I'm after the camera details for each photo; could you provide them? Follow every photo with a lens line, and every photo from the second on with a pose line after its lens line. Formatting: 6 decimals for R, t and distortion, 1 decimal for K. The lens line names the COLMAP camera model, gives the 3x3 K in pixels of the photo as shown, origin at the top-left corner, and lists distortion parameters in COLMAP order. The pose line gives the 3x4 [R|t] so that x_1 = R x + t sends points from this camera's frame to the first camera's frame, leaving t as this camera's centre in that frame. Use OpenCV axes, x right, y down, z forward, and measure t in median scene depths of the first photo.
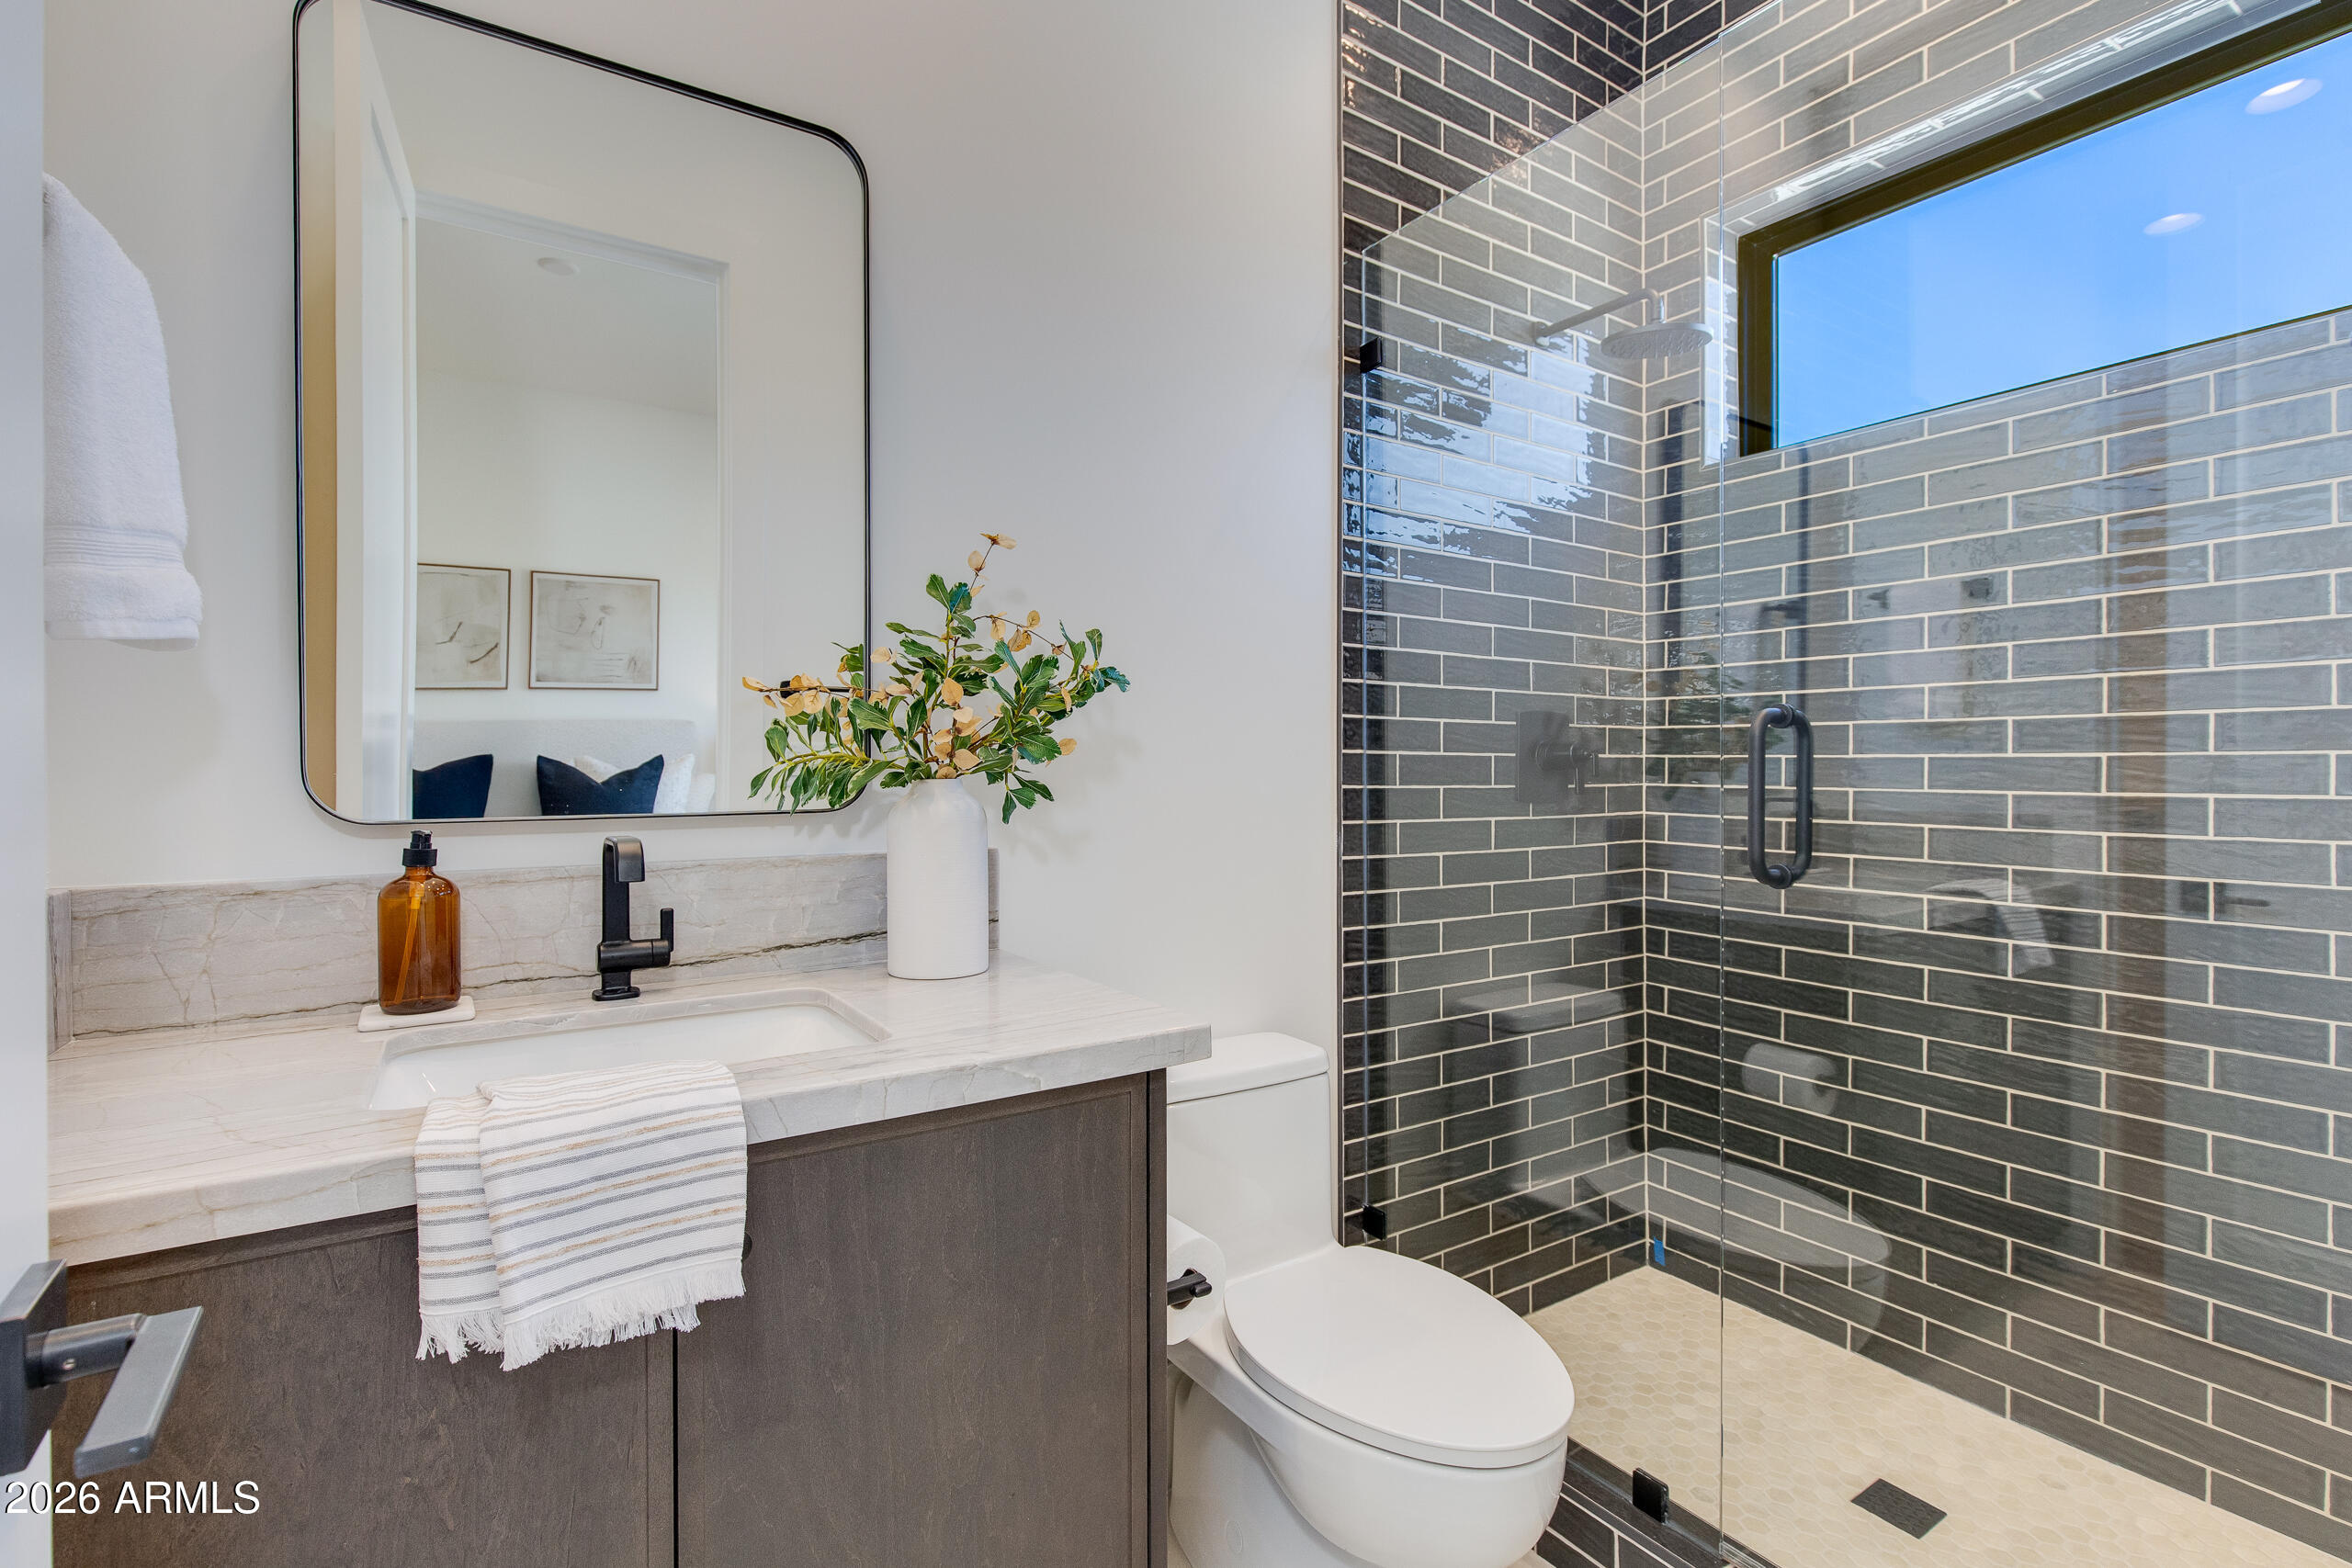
lens RADIAL K [[1082.6, 0, 1174.4], [0, 1082.6, 780.4], [0, 0, 1]] dist [0.005970, 0.000894]
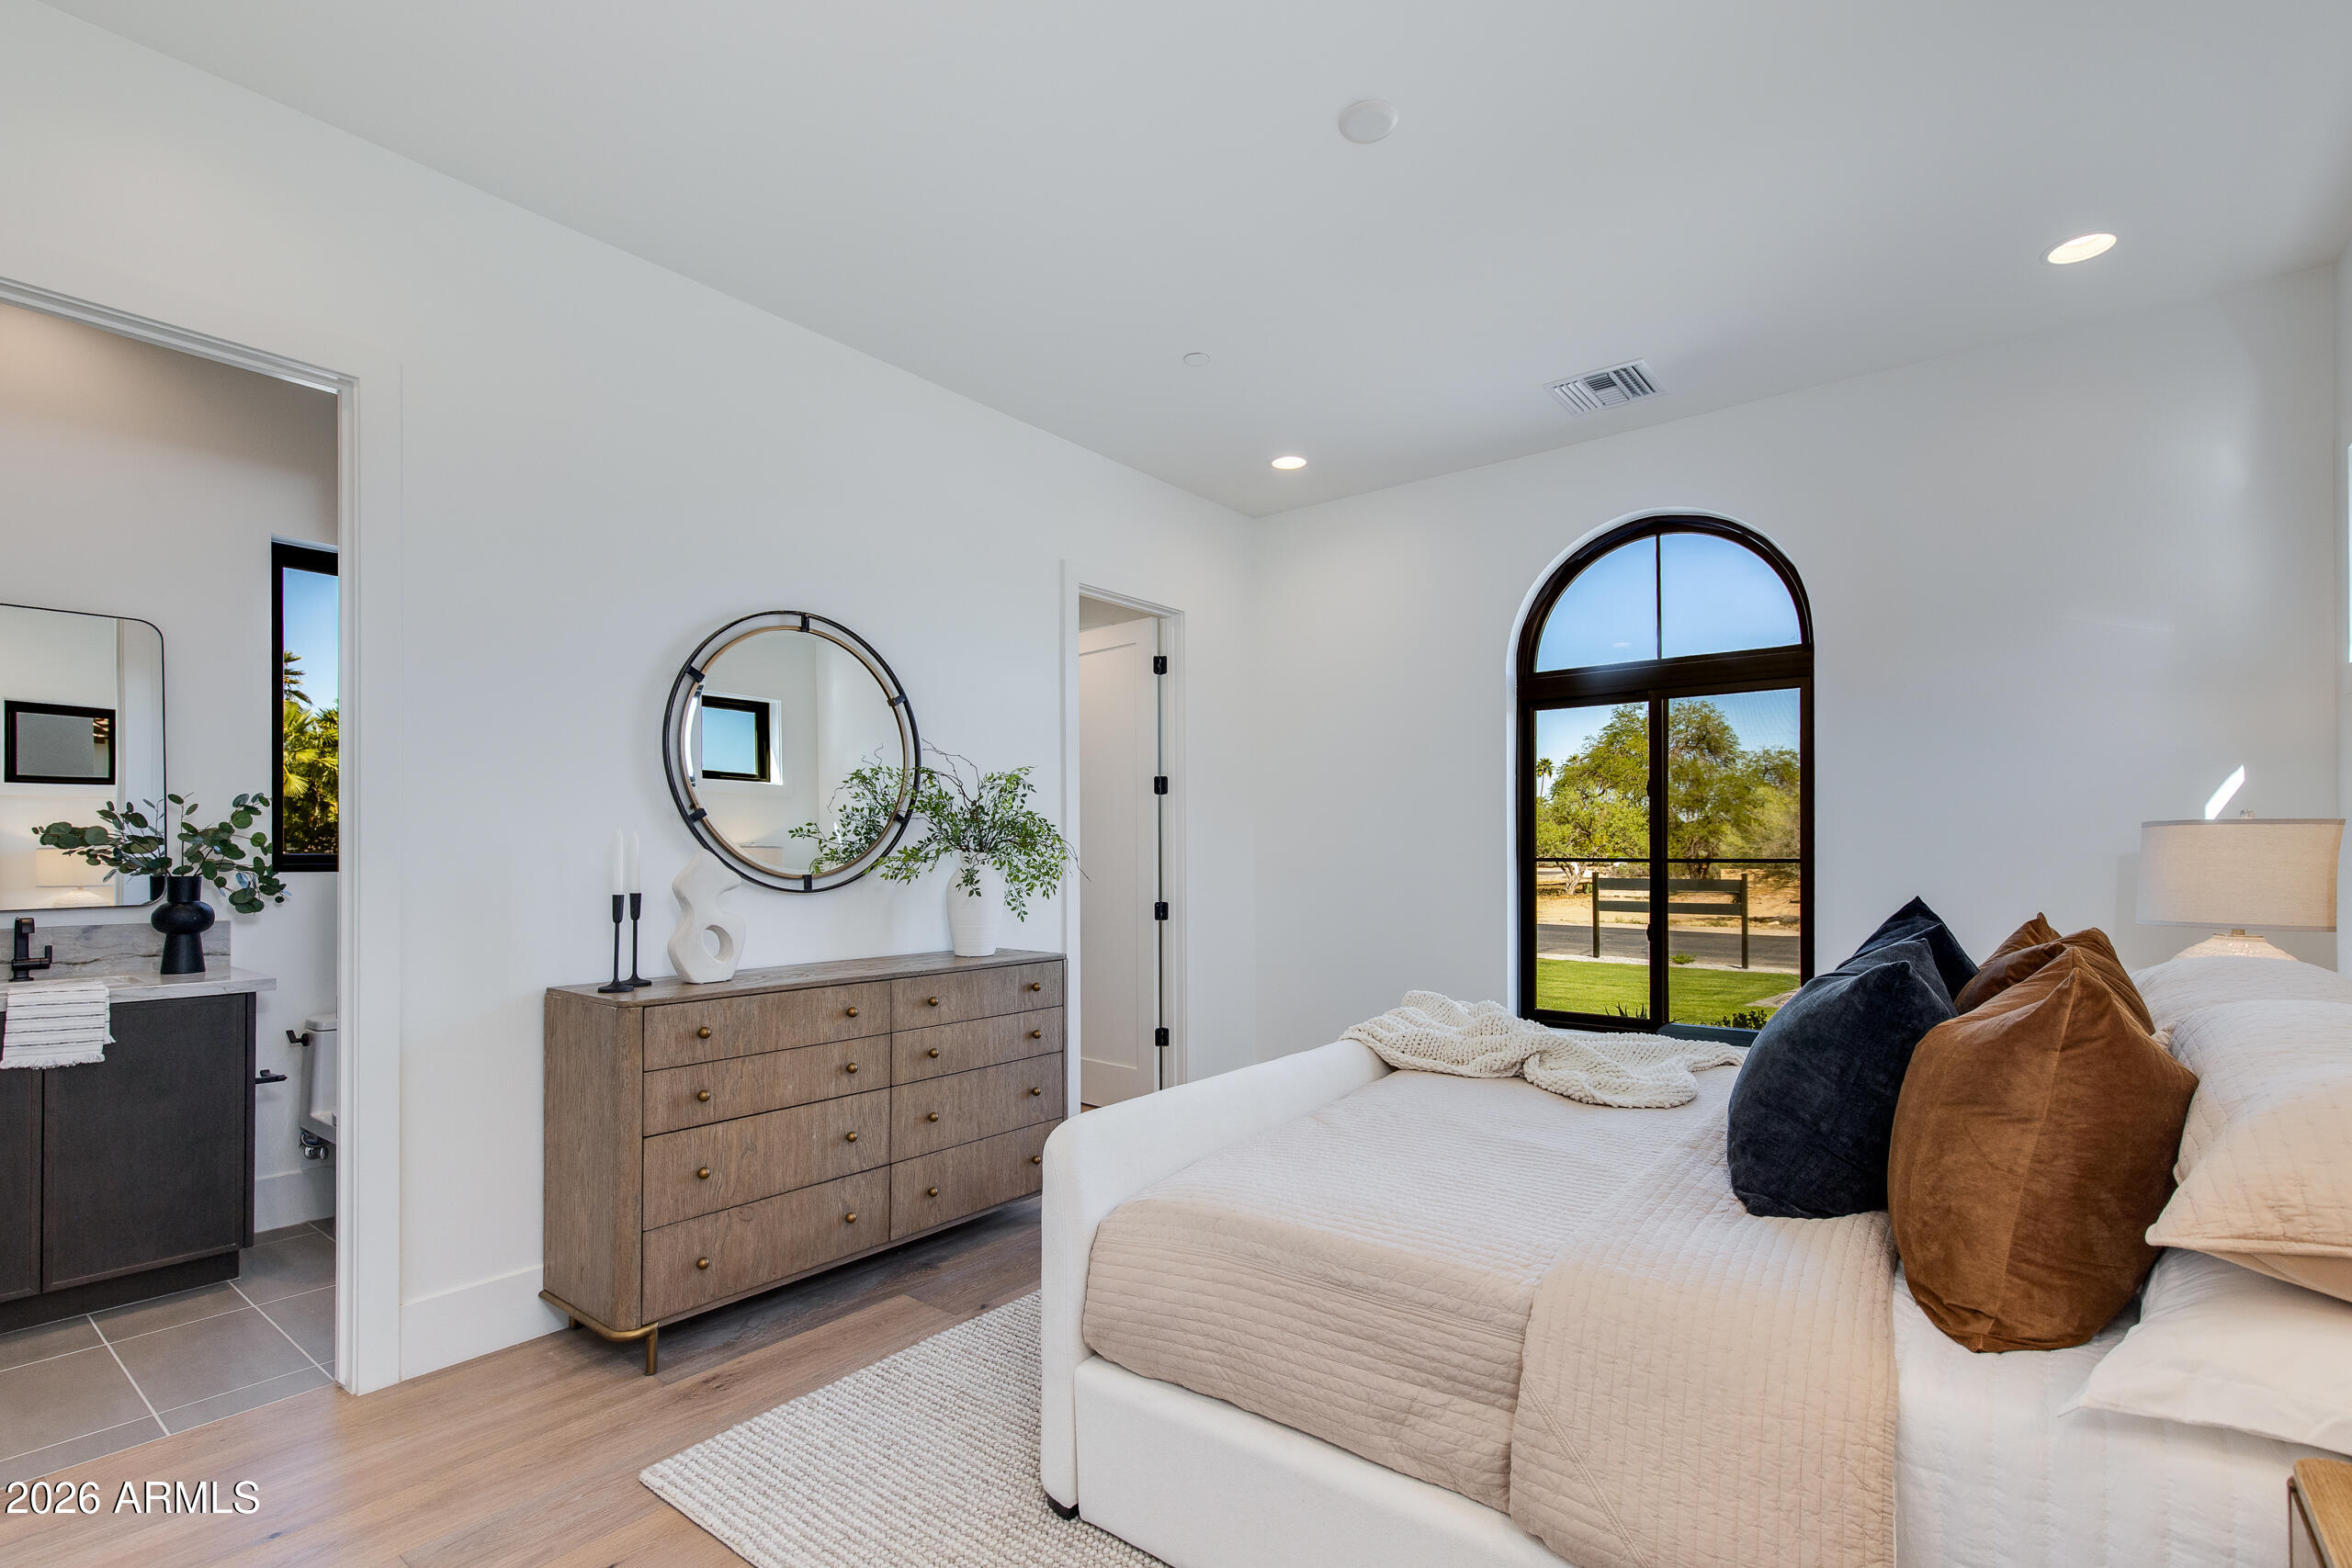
lens RADIAL K [[1082.6, 0, 1171.1], [0, 1082.6, 864.3], [0, 0, 1]] dist [0.005970, 0.000894]
pose [[0.952964, 0.015363, 0.302693, 1.237867], [-0.014211, 0.999881, -0.006009, -0.090945], [-0.302749, 0.001425, 0.953069, -2.185907]]
